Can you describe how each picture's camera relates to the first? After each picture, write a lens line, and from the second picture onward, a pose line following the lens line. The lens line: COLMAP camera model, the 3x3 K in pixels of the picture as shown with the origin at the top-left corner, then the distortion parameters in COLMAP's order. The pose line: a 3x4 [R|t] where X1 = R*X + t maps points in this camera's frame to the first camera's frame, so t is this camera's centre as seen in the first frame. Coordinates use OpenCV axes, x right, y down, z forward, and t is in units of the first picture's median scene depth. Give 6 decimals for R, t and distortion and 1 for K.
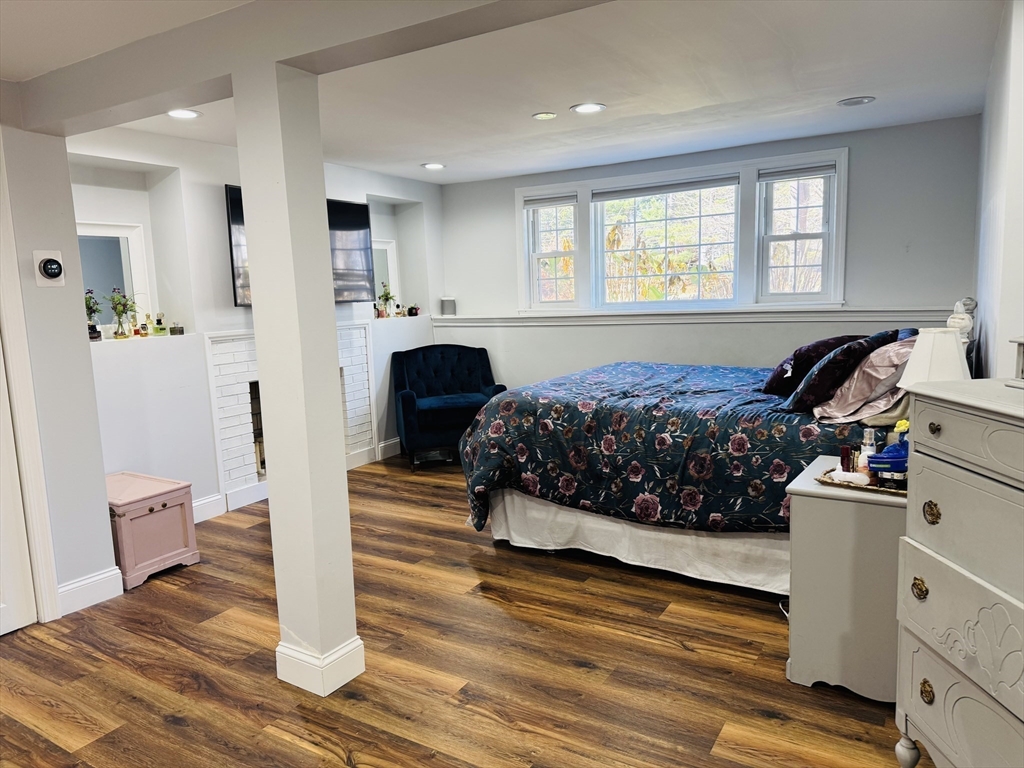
lens RADIAL K [[721.1, 0, 523.0], [0, 721.1, 377.0], [0, 0, 1]] dist [0.058513, -0.066703]
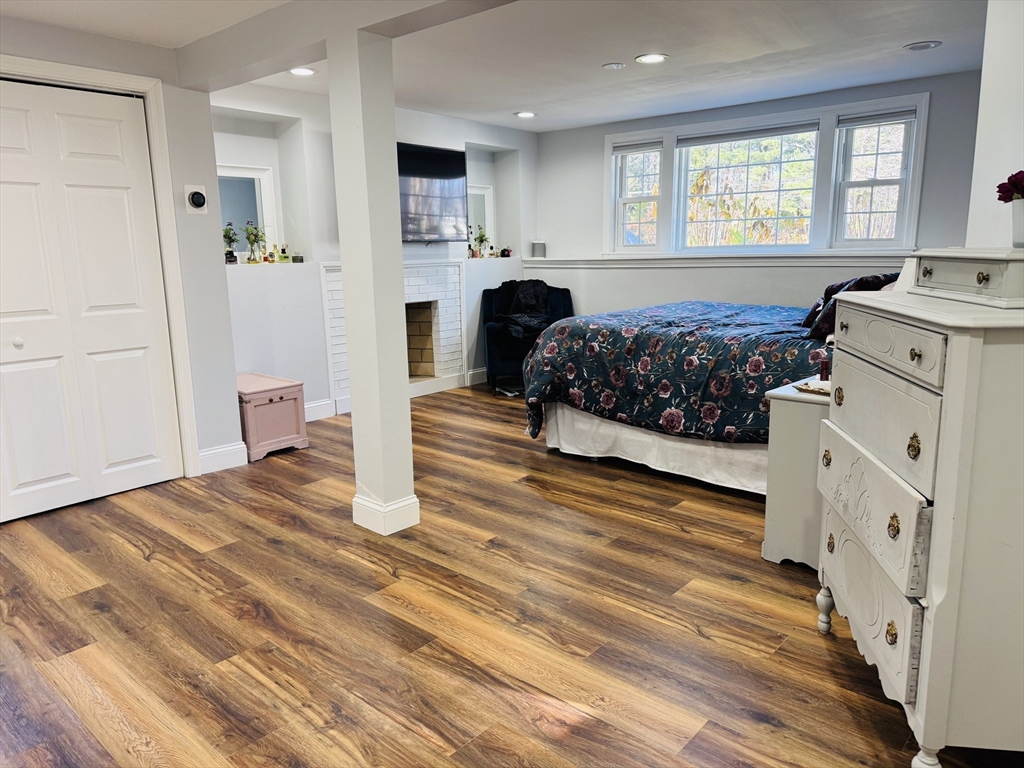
lens RADIAL K [[721.1, 0, 518.3], [0, 721.1, 374.8], [0, 0, 1]] dist [0.058513, -0.066703]
pose [[0.984603, 0.051636, -0.167006, 0.109935], [-0.041787, 0.997203, 0.061964, 0.045807], [0.169739, -0.054031, 0.984007, -0.140973]]
